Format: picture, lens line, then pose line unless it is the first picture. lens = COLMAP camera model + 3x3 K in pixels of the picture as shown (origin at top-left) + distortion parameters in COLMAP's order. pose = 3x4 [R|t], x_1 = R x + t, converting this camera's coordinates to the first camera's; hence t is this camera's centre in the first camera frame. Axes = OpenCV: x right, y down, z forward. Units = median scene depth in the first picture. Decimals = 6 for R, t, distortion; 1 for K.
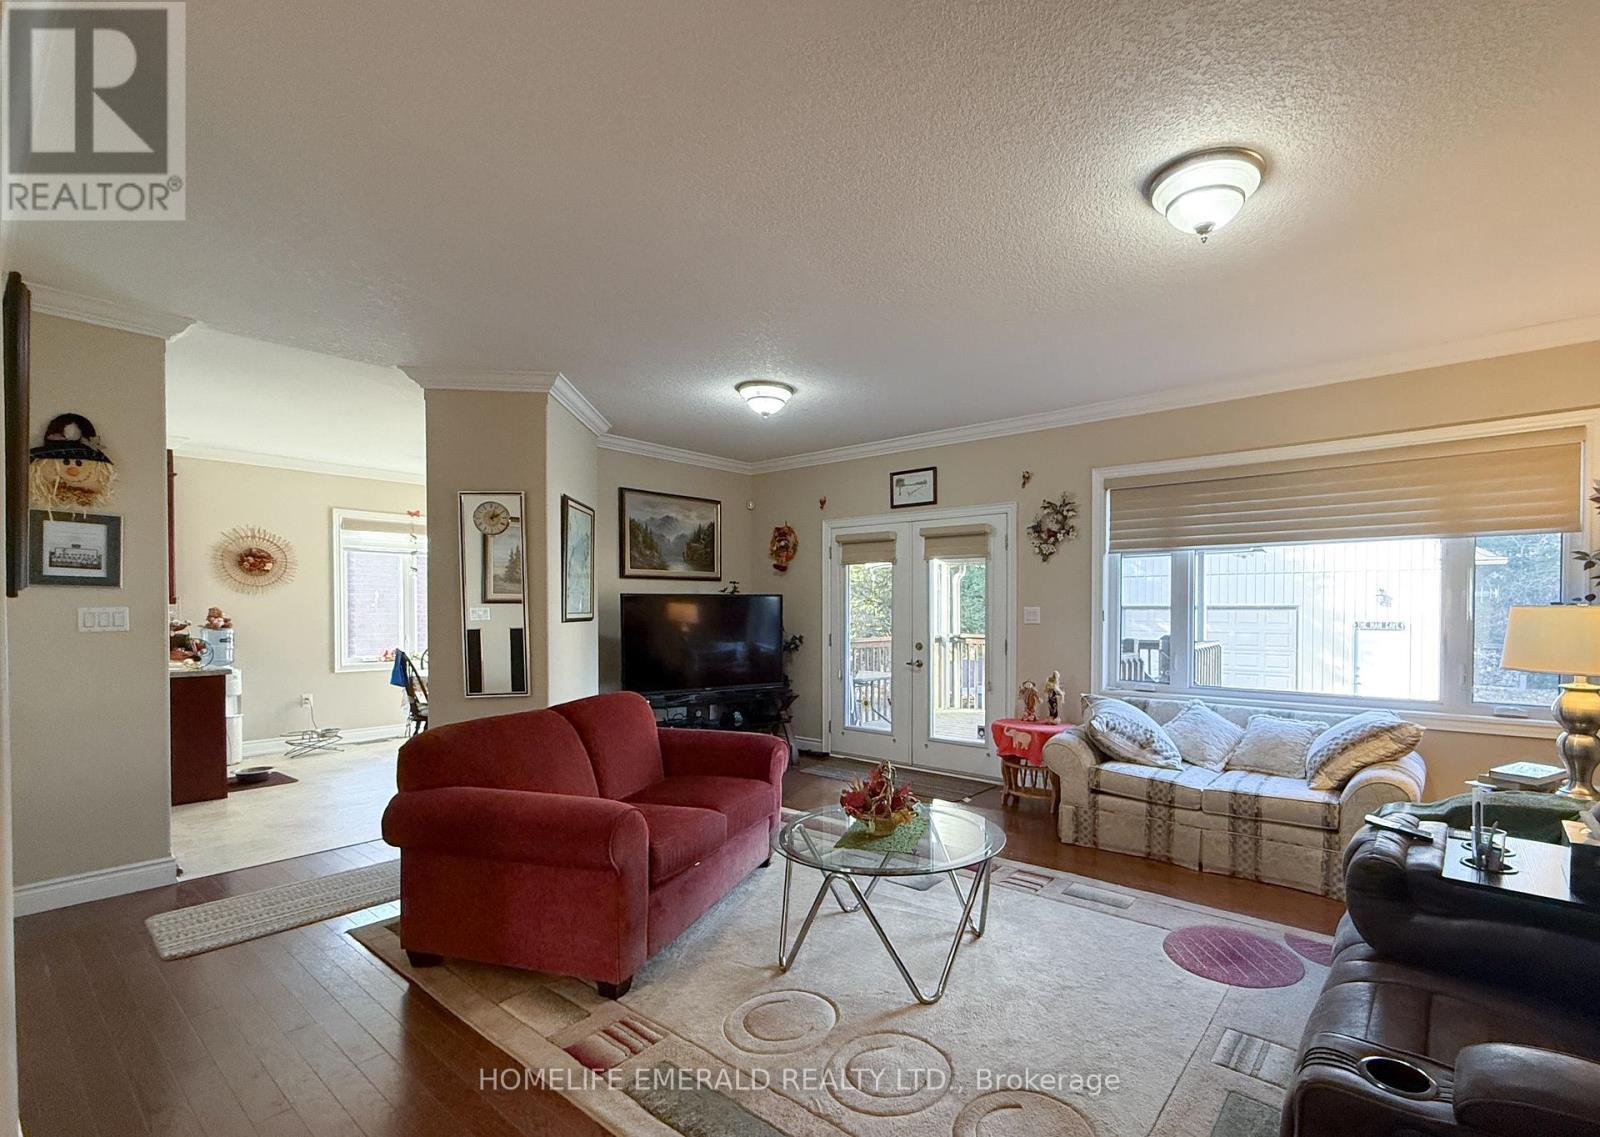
lens RADIAL K [[695.1, 0, 869.0], [0, 695.1, 620.0], [0, 0, 1]] dist [0.000843, 0.000143]
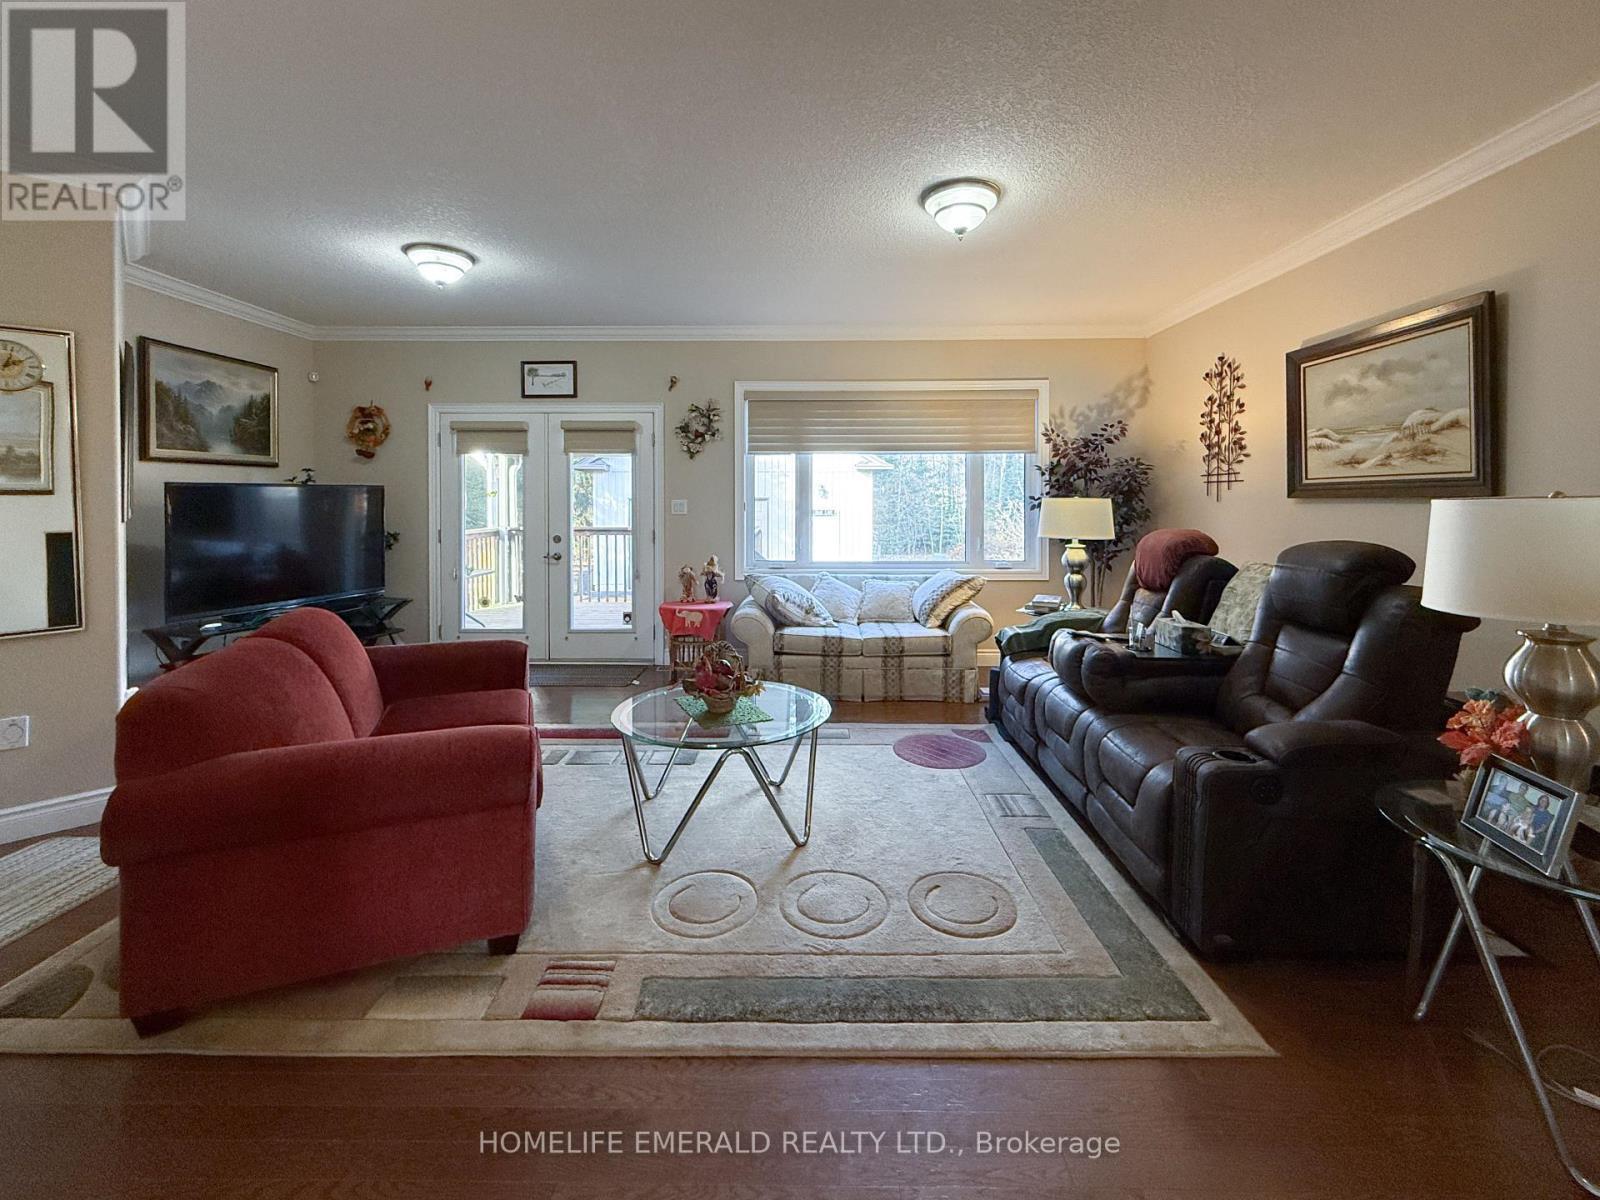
lens RADIAL K [[669.4, 0, 742.1], [0, 669.4, 509.4], [0, 0, 1]] dist [-0.000149, -0.000088]
pose [[0.813468, -0.009981, 0.581524, -0.307558], [0.012079, 0.999927, 0.000267, -0.001994], [-0.581484, 0.006807, 0.813529, 0.075645]]
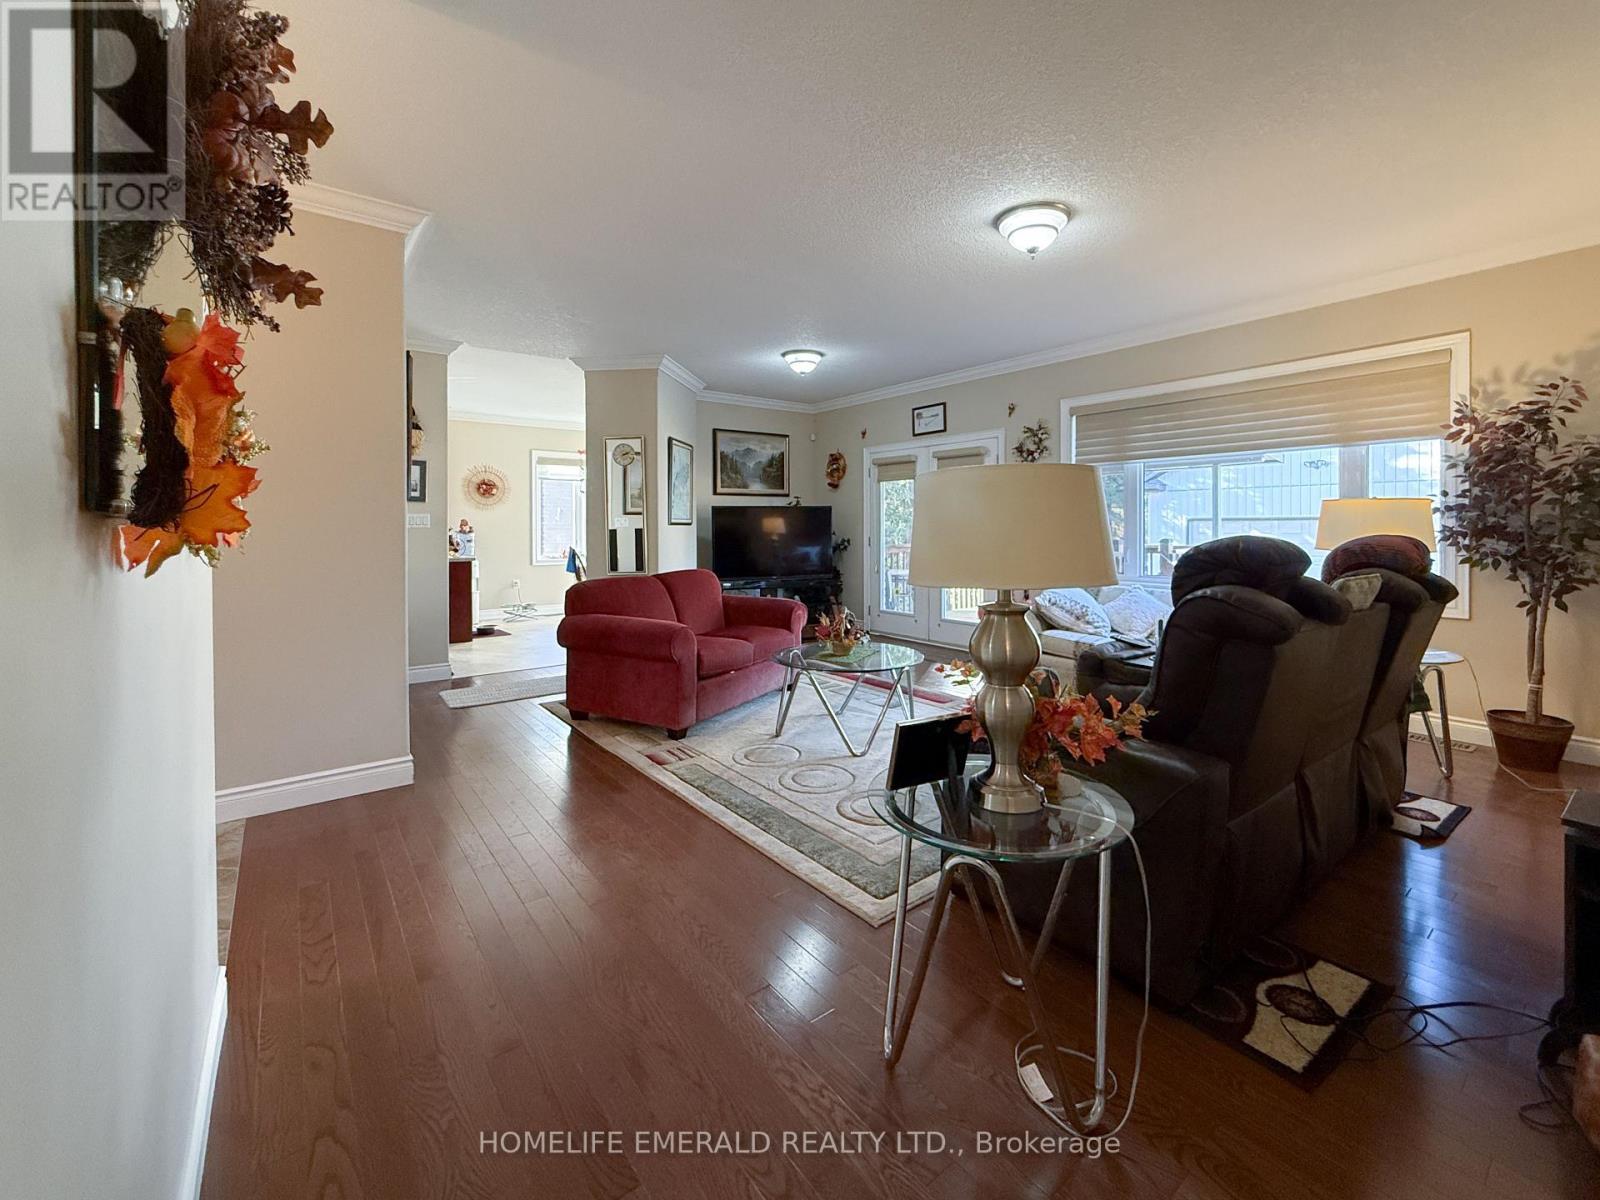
lens RADIAL K [[649.3, 0, 802.9], [0, 649.3, 533.9], [0, 0, 1]] dist [-0.001896, -0.000224]
pose [[0.966520, 0.000765, -0.256591, 0.165196], [-0.002536, 0.999975, -0.006571, 0.028440], [0.256580, 0.007002, 0.966498, -0.219046]]
